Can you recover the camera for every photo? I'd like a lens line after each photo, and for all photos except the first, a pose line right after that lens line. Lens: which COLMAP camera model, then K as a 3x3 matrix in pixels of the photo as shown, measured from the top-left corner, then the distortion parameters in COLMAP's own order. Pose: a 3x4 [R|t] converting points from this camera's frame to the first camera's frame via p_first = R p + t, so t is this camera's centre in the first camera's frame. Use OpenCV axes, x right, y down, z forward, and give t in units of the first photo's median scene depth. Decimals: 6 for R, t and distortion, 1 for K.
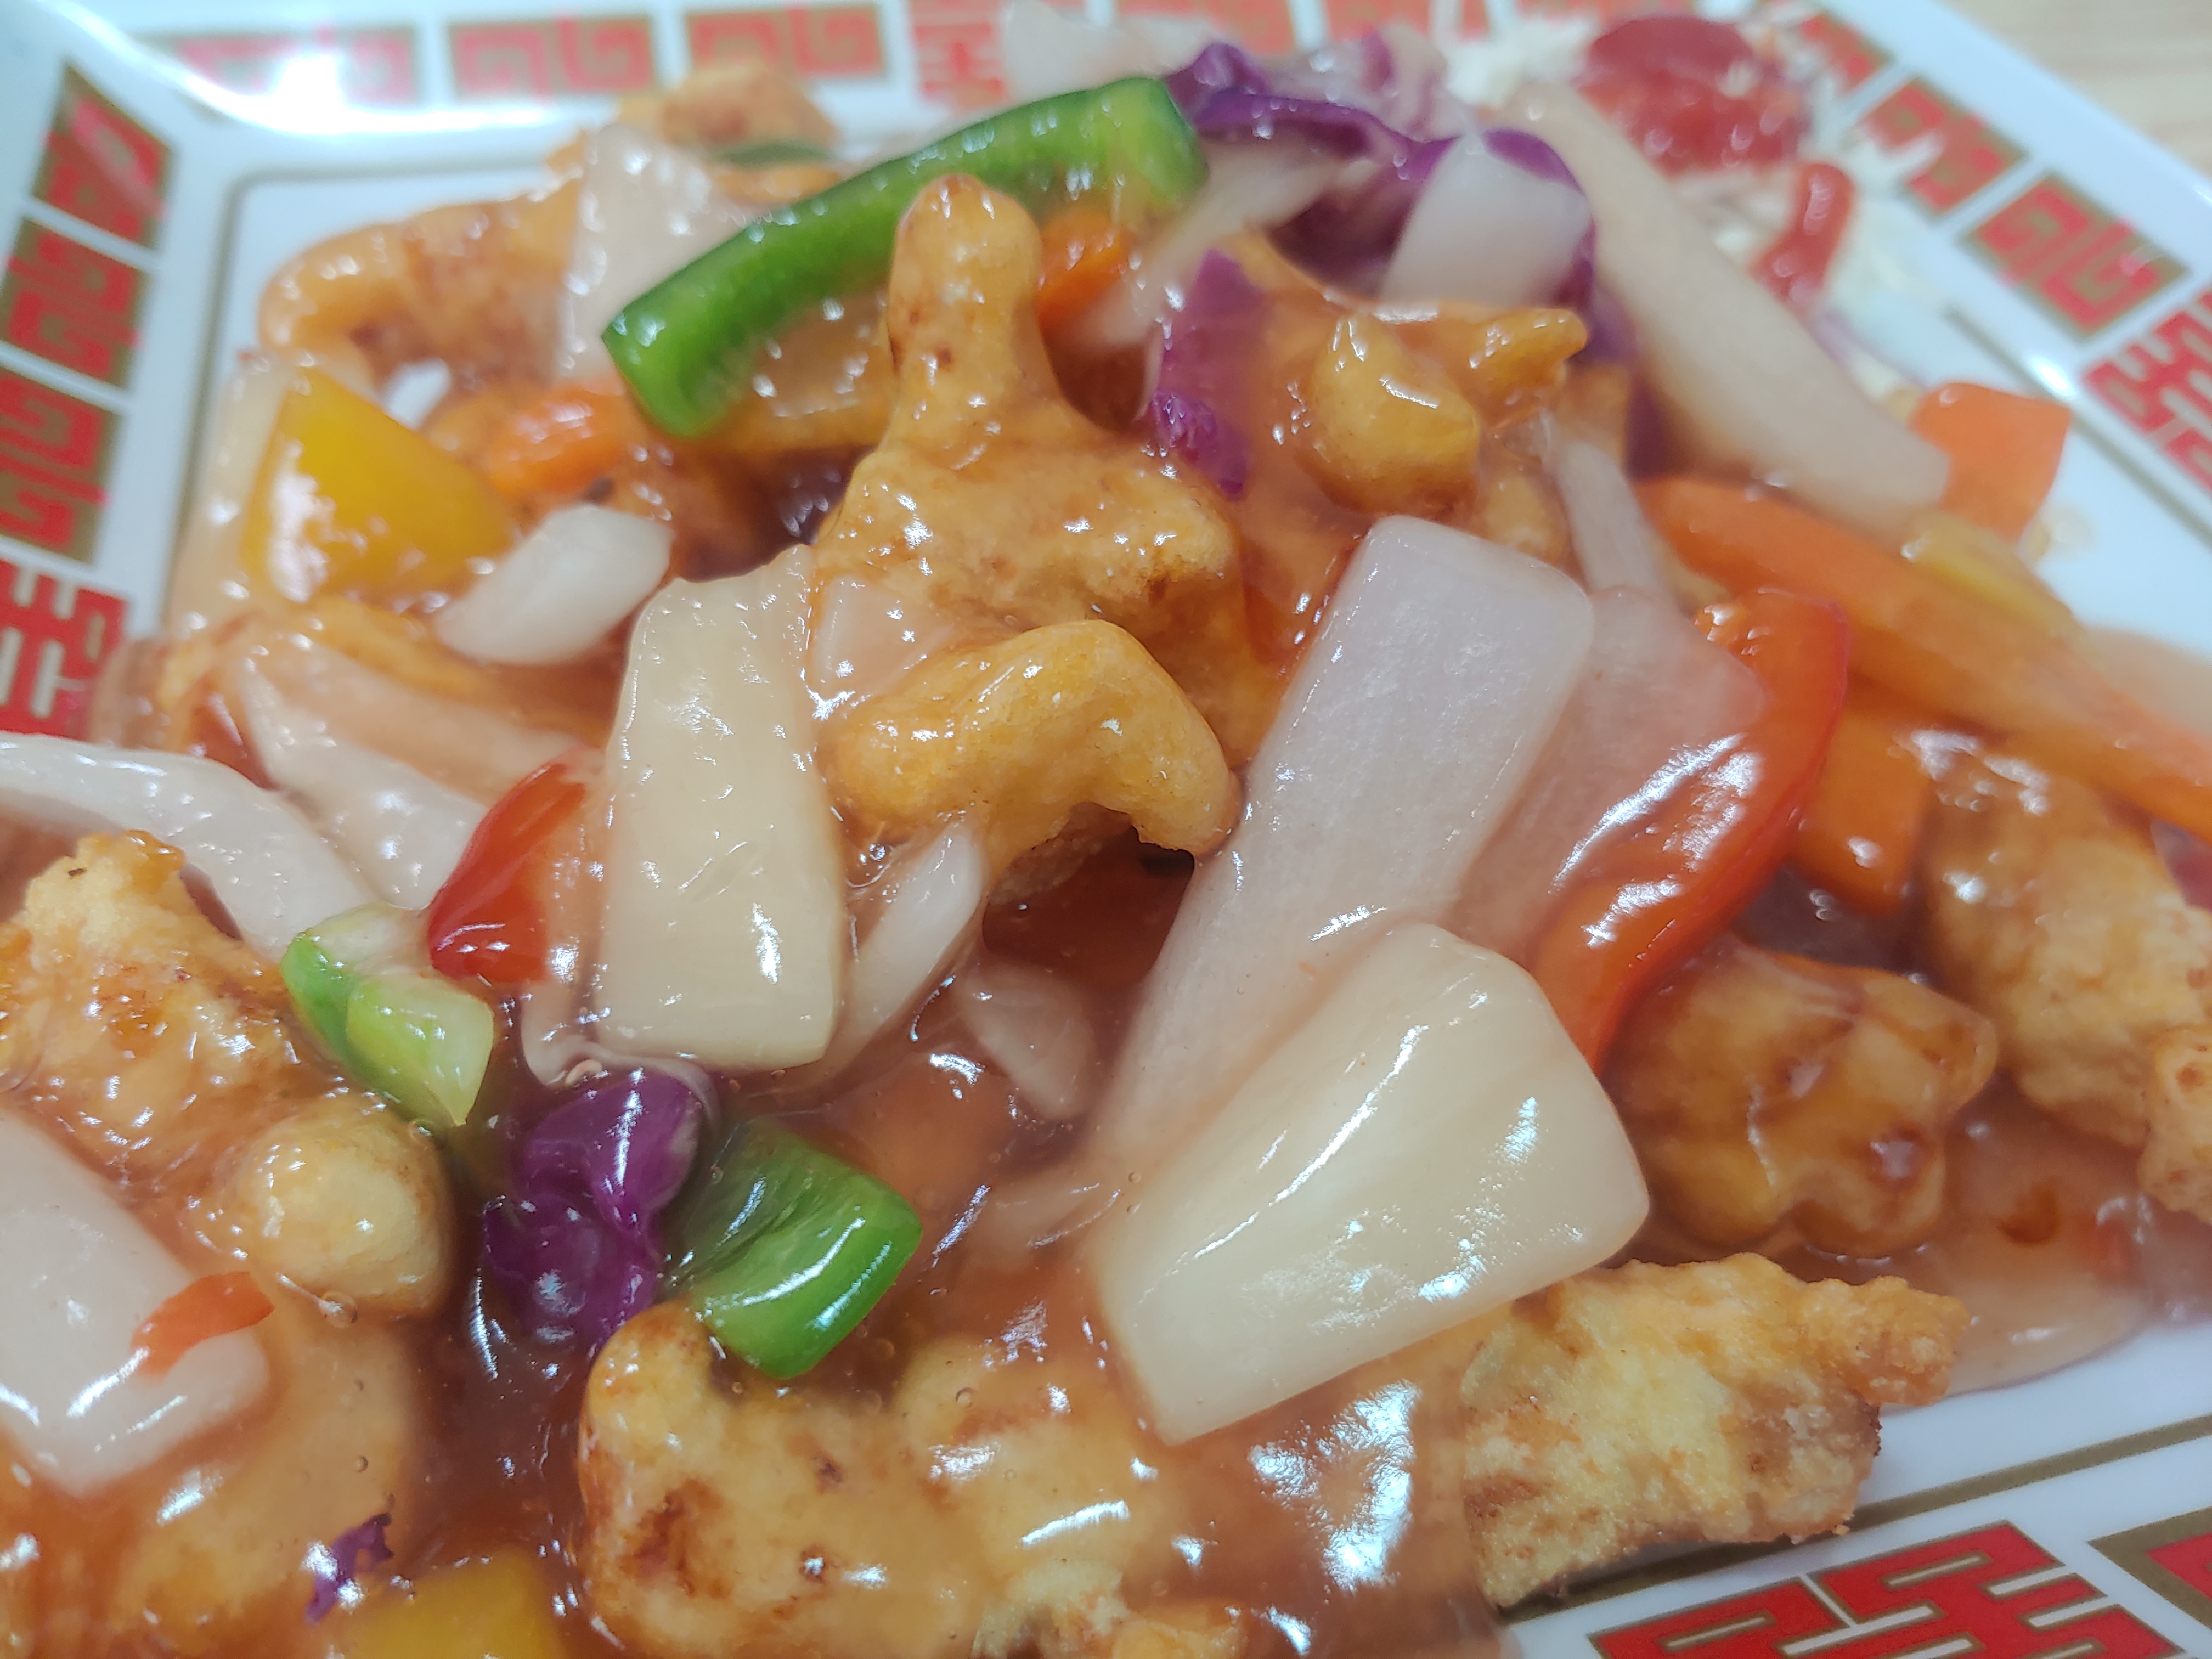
lens RADIAL K [[1943.8, 0, 1104.7], [0, 1943.8, 826.1], [0, 0, 1]] dist [-0.135867, 0.086906]
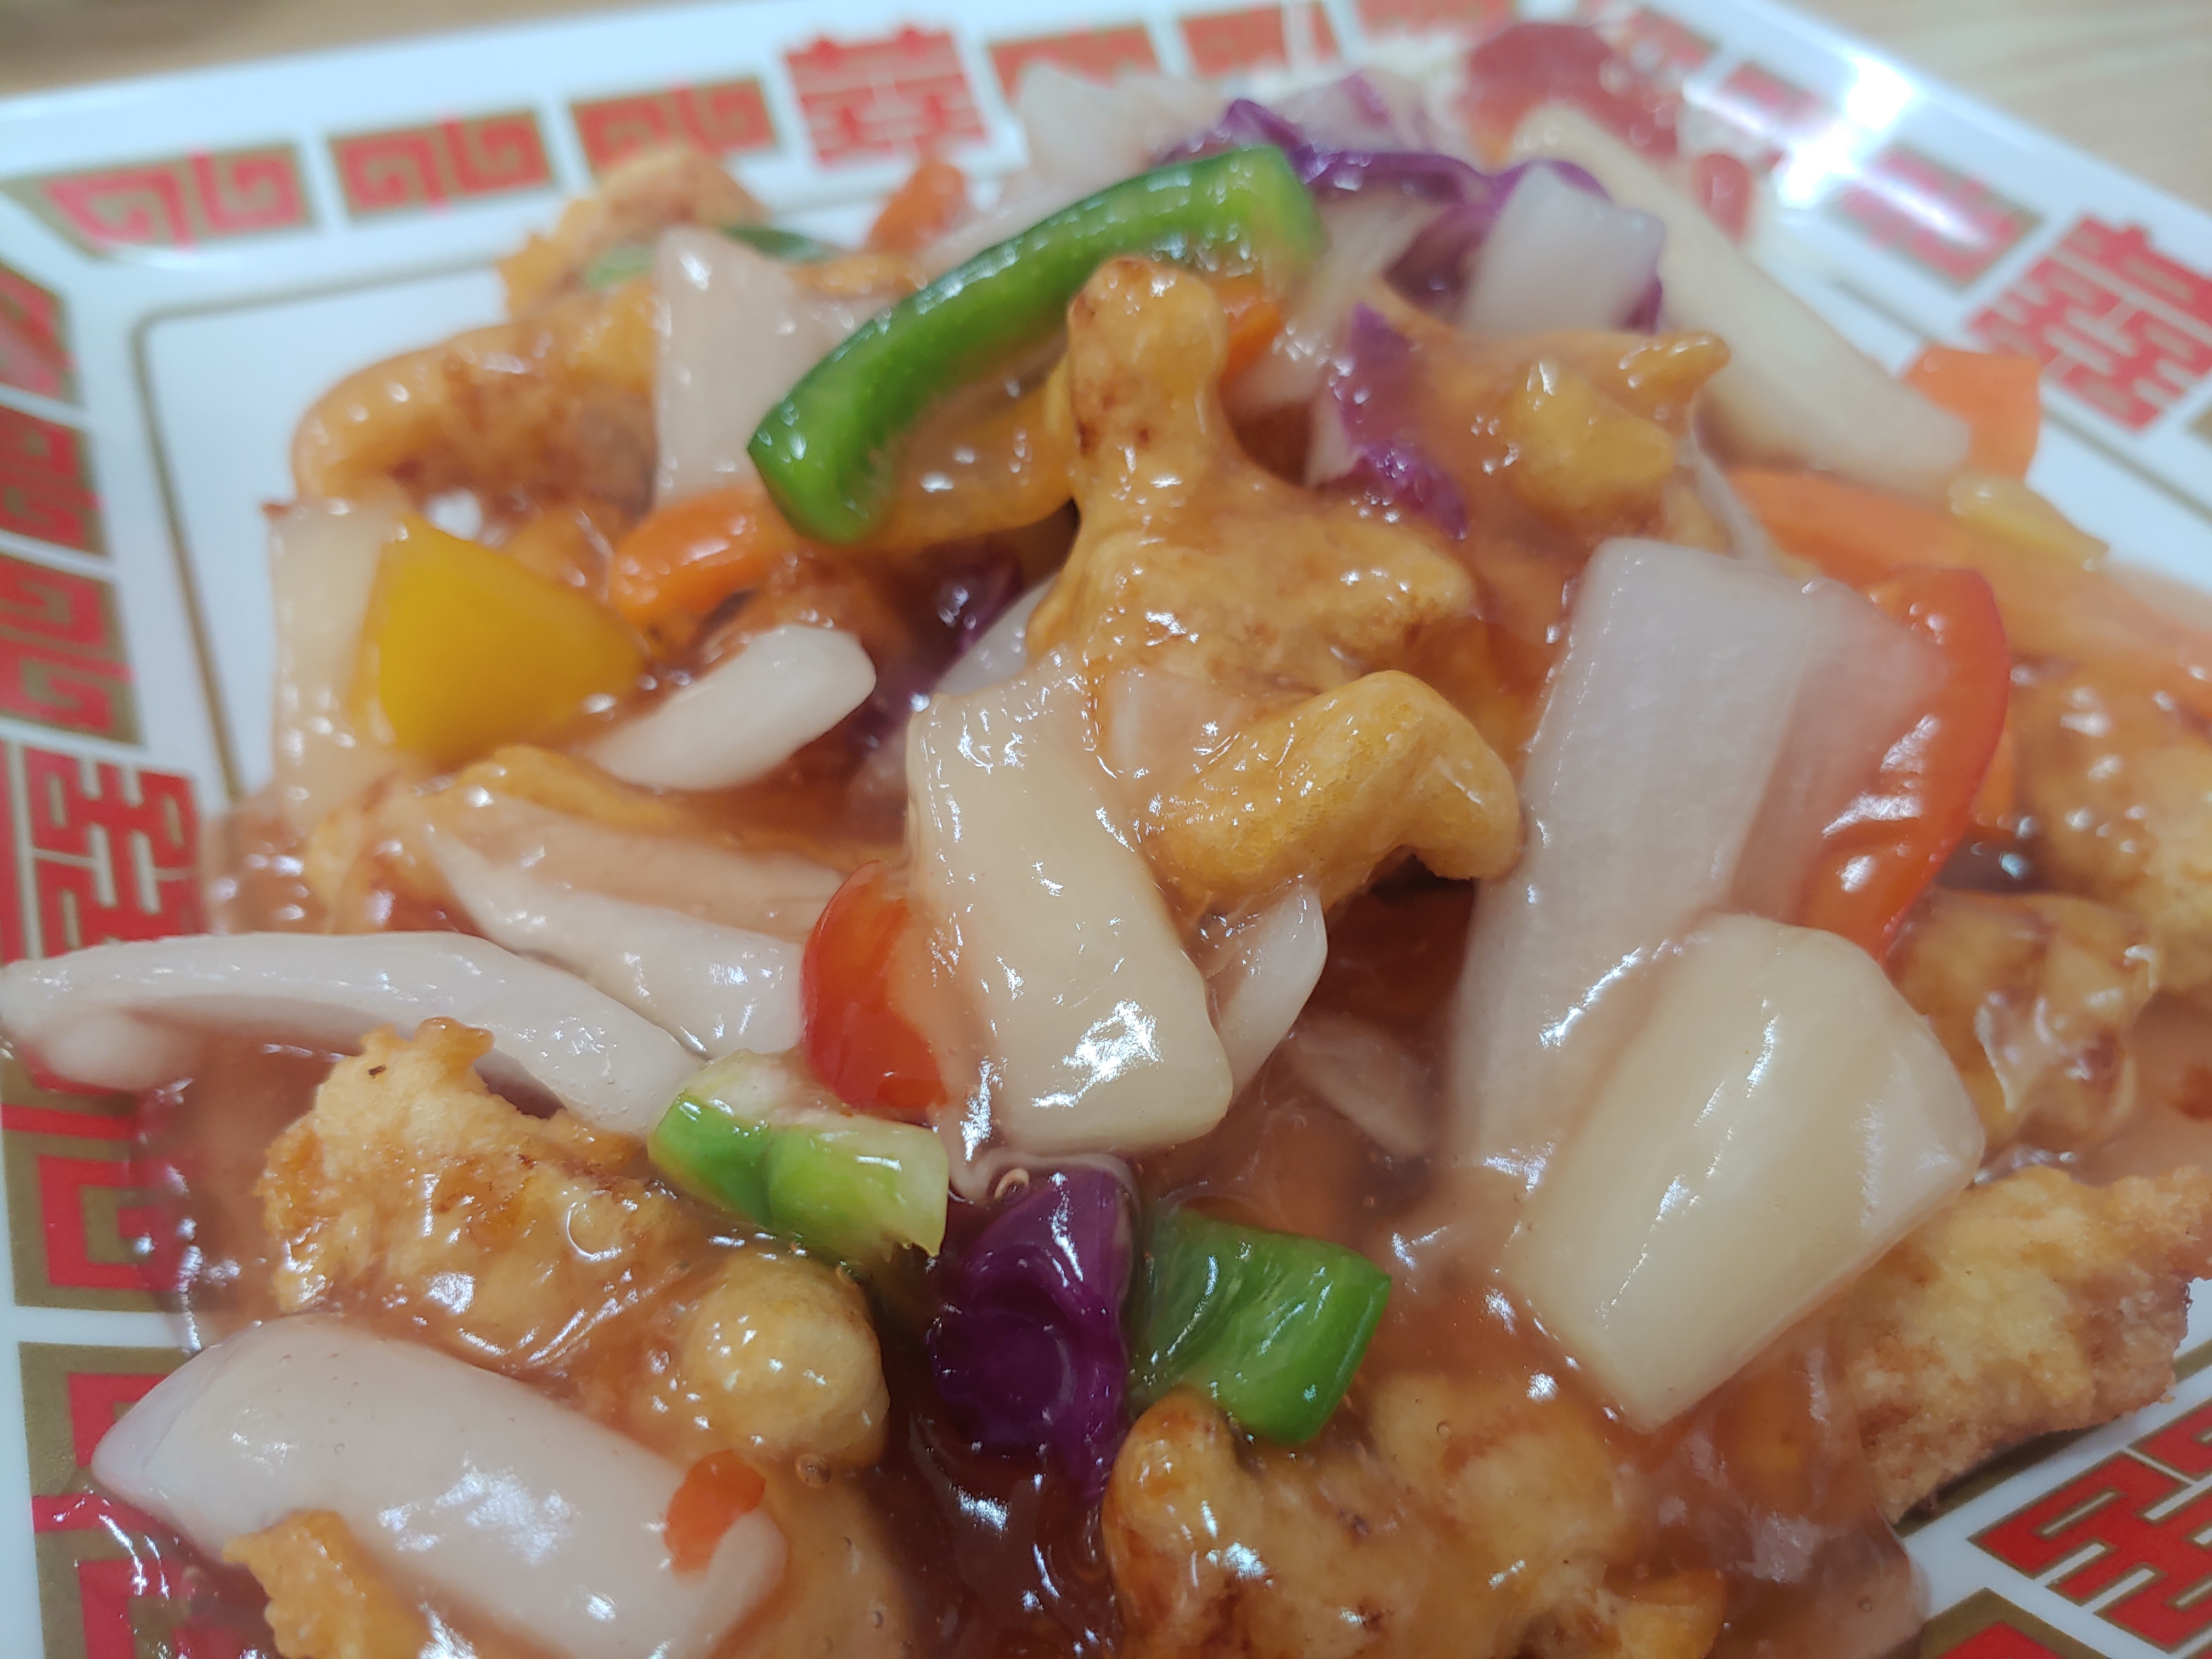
lens RADIAL K [[1943.8, 0, 1097.6], [0, 1943.8, 832.4], [0, 0, 1]] dist [-0.135867, 0.086906]
pose [[0.980087, -0.141087, 0.139728, -0.308512], [0.141910, 0.989871, 0.004107, -0.046495], [-0.138892, 0.015804, 0.990181, -0.004623]]
